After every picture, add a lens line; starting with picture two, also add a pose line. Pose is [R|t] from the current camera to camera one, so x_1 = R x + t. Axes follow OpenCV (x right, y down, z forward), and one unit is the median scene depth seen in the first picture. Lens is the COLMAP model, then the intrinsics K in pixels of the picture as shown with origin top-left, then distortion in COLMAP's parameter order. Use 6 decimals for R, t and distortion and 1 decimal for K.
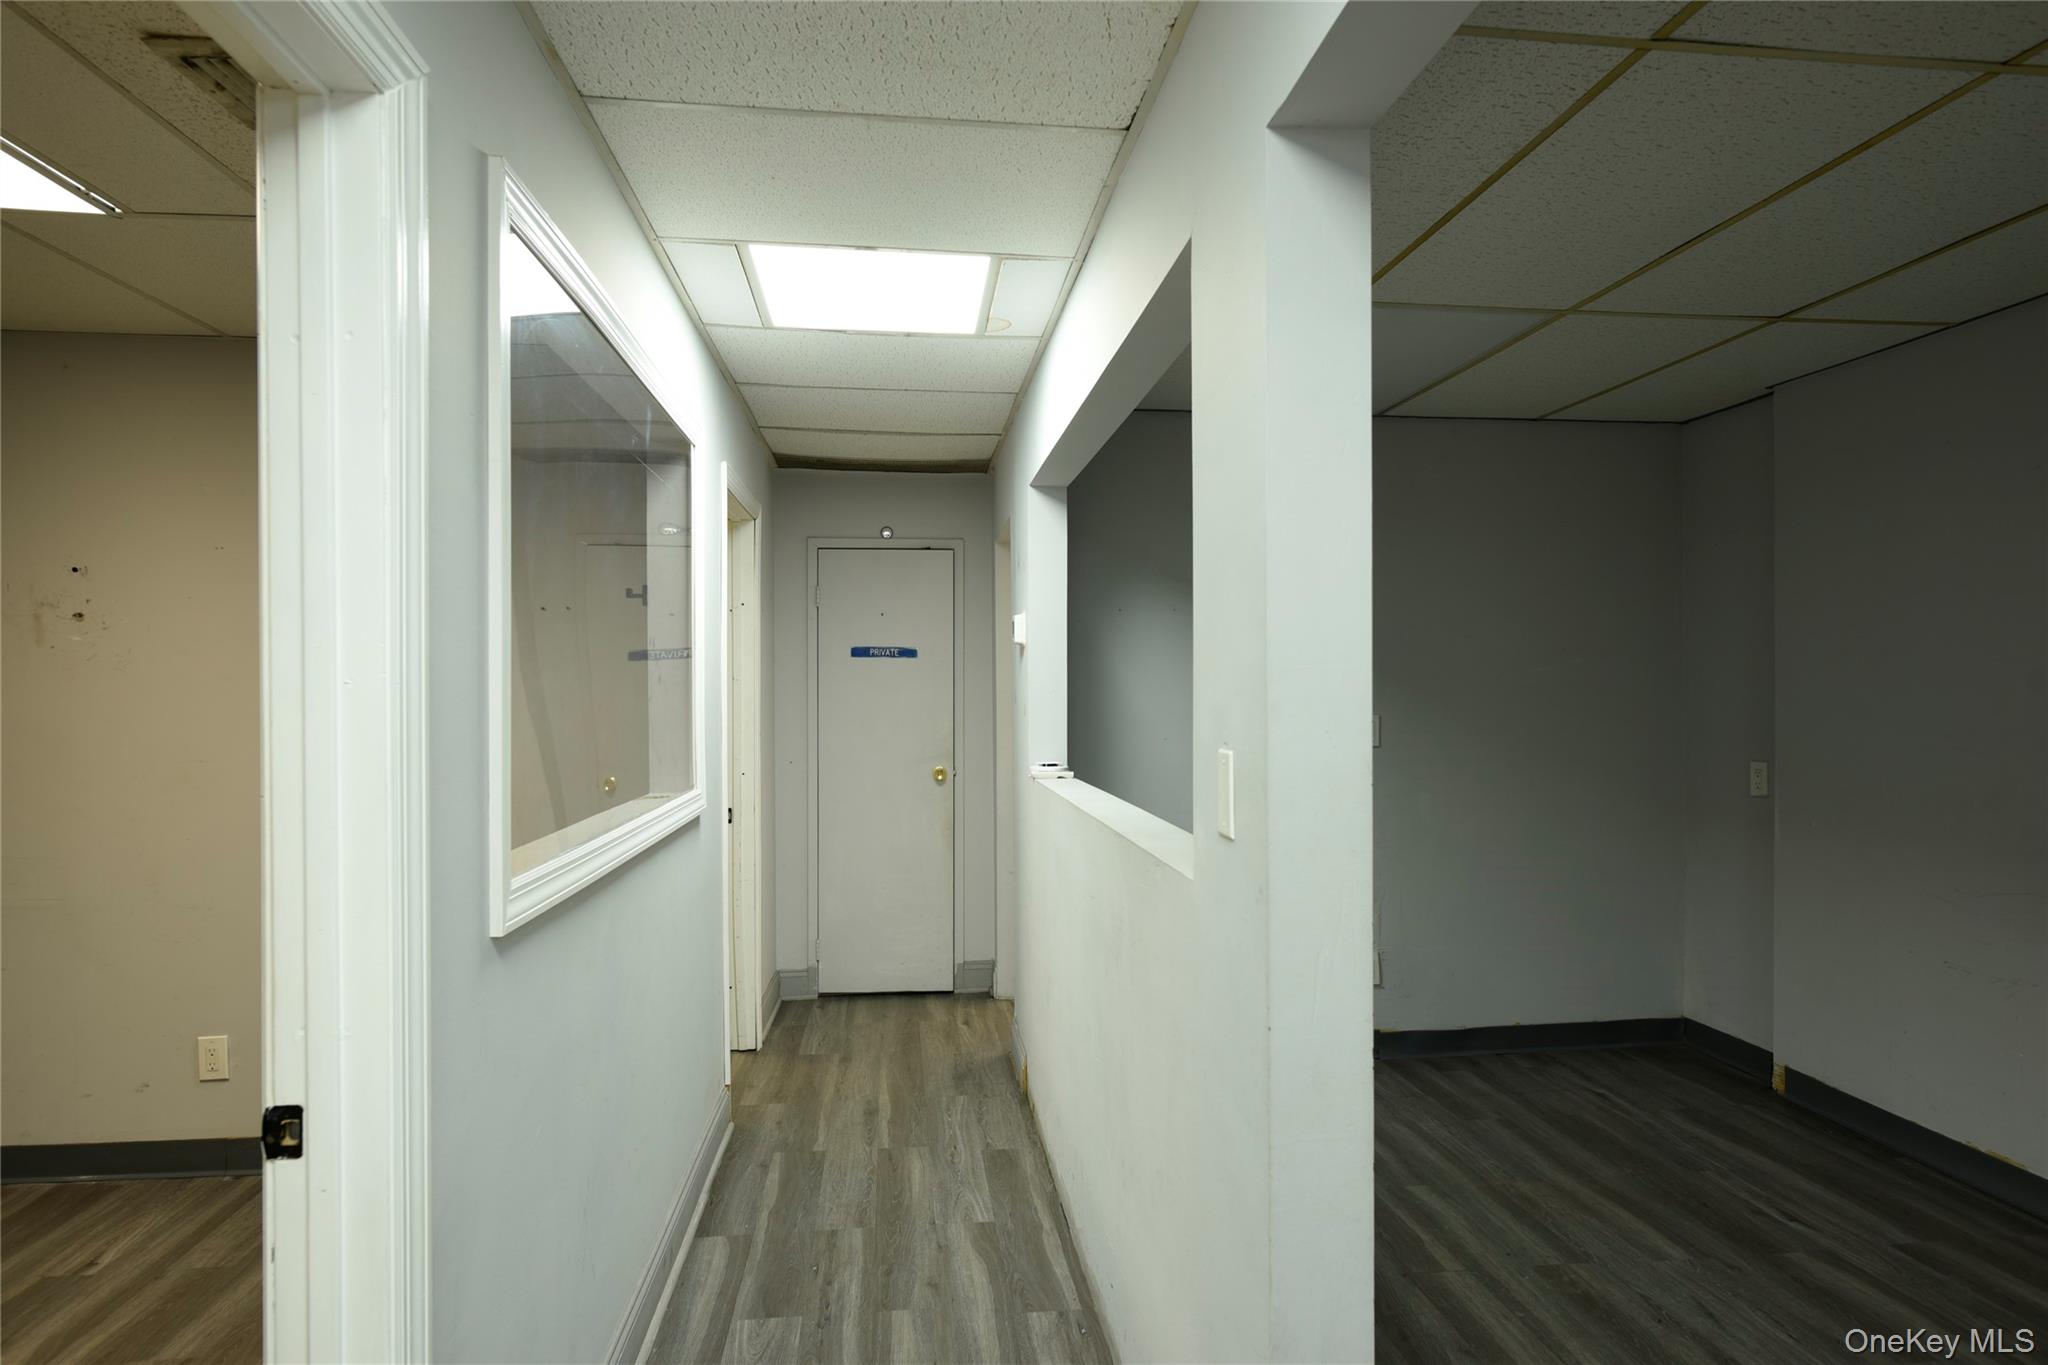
lens RADIAL K [[1159.3, 0, 1032.3], [0, 1159.3, 688.7], [0, 0, 1]] dist [0.002708, -0.002473]
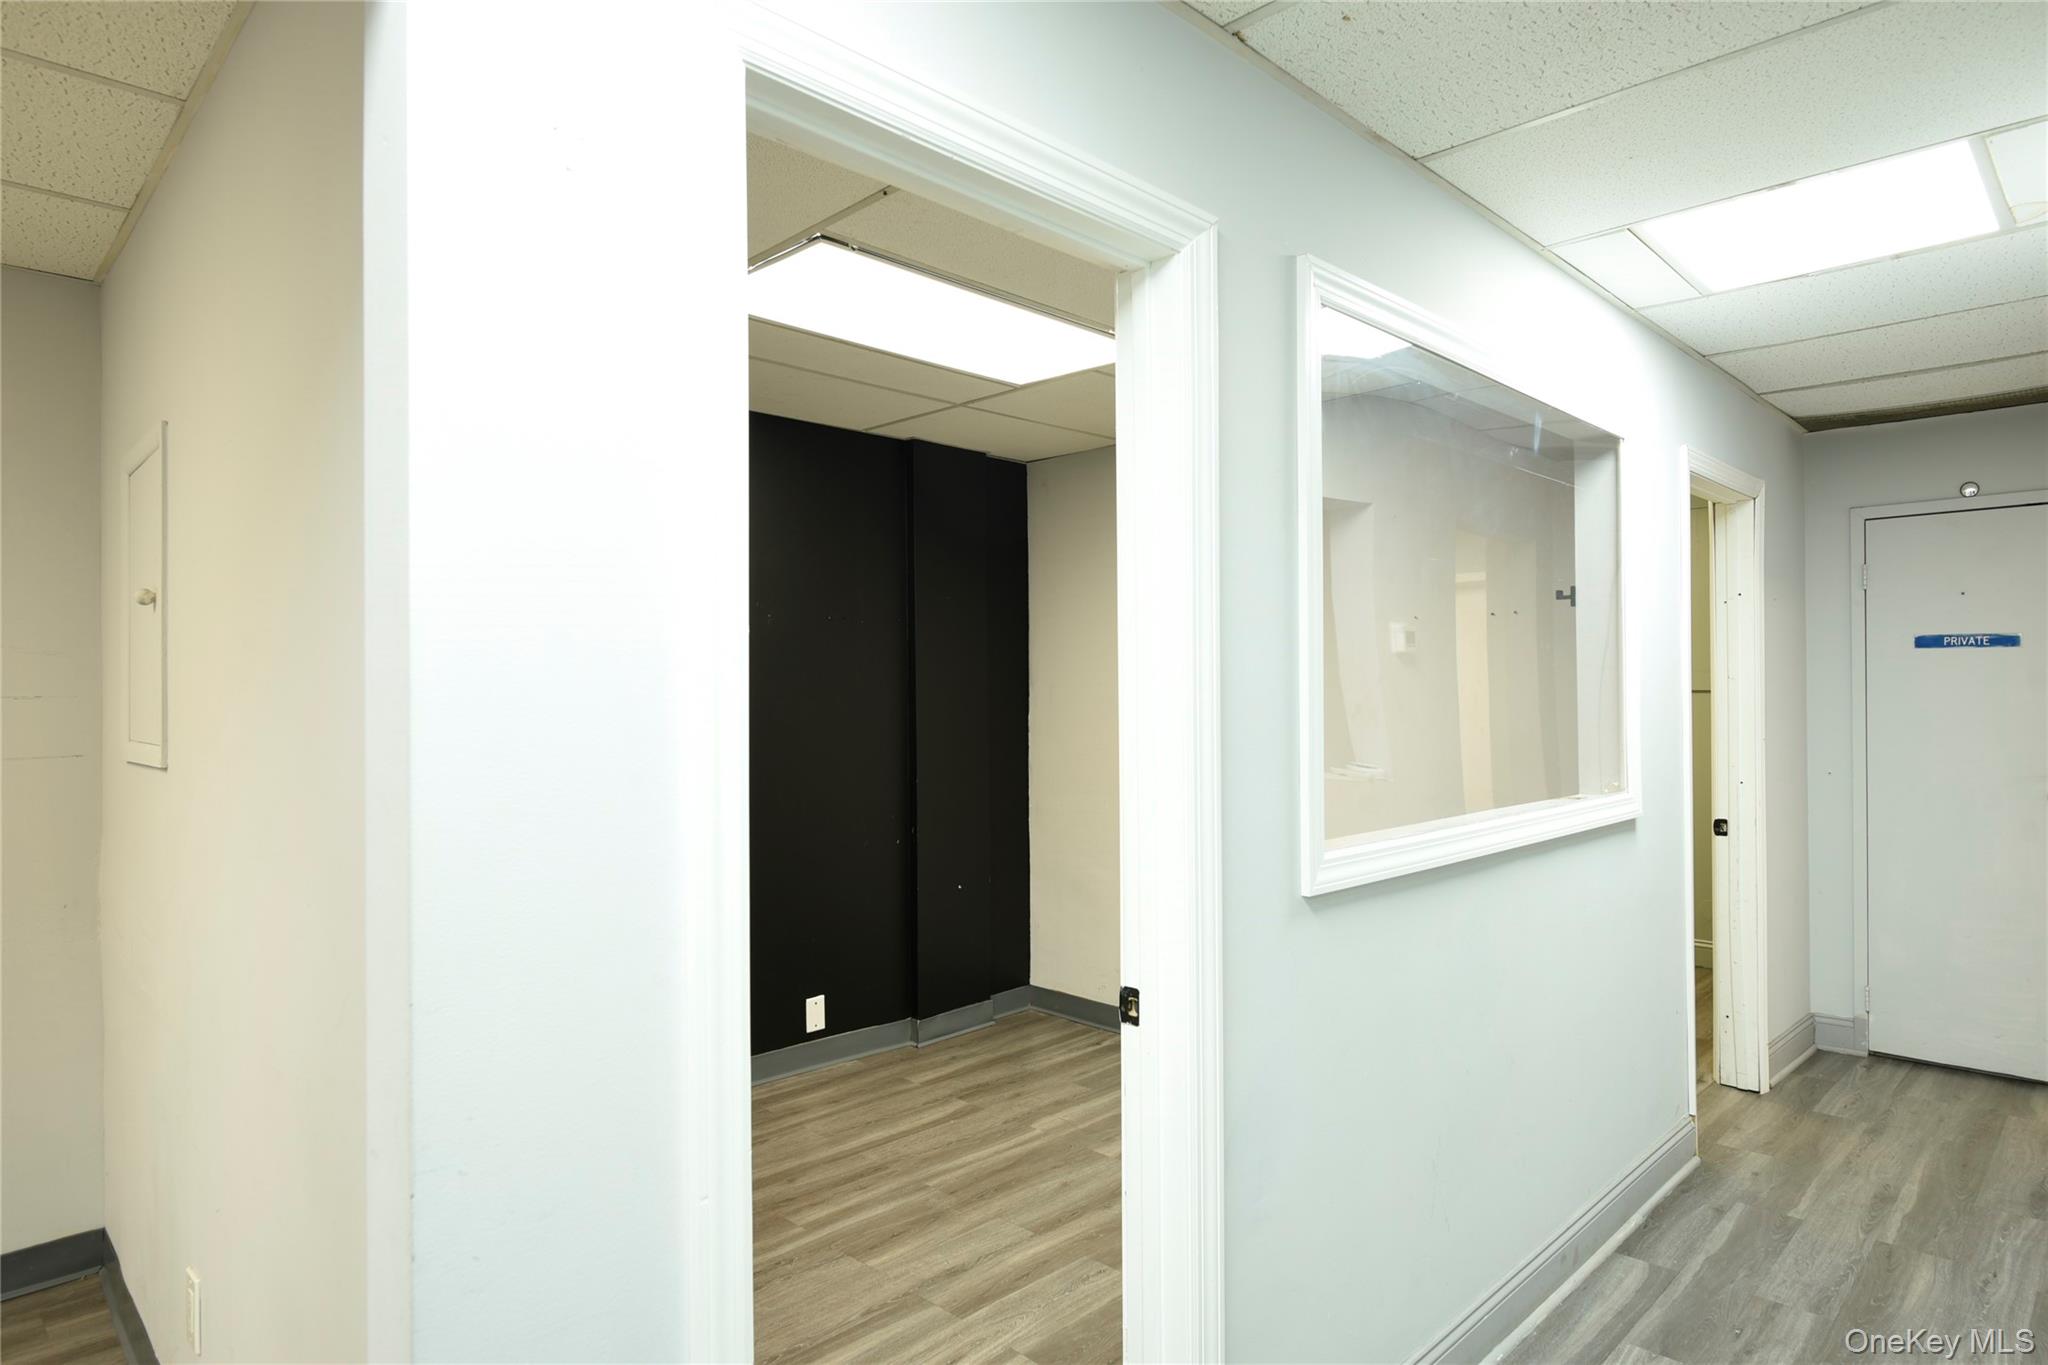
lens RADIAL K [[1159.3, 0, 1032.3], [0, 1159.3, 688.7], [0, 0, 1]] dist [0.002708, -0.002473]
pose [[0.623893, -0.005408, -0.781491, 0.145468], [0.006110, 0.999979, -0.002041, -0.001436], [0.781486, -0.003501, 0.623913, 0.008382]]
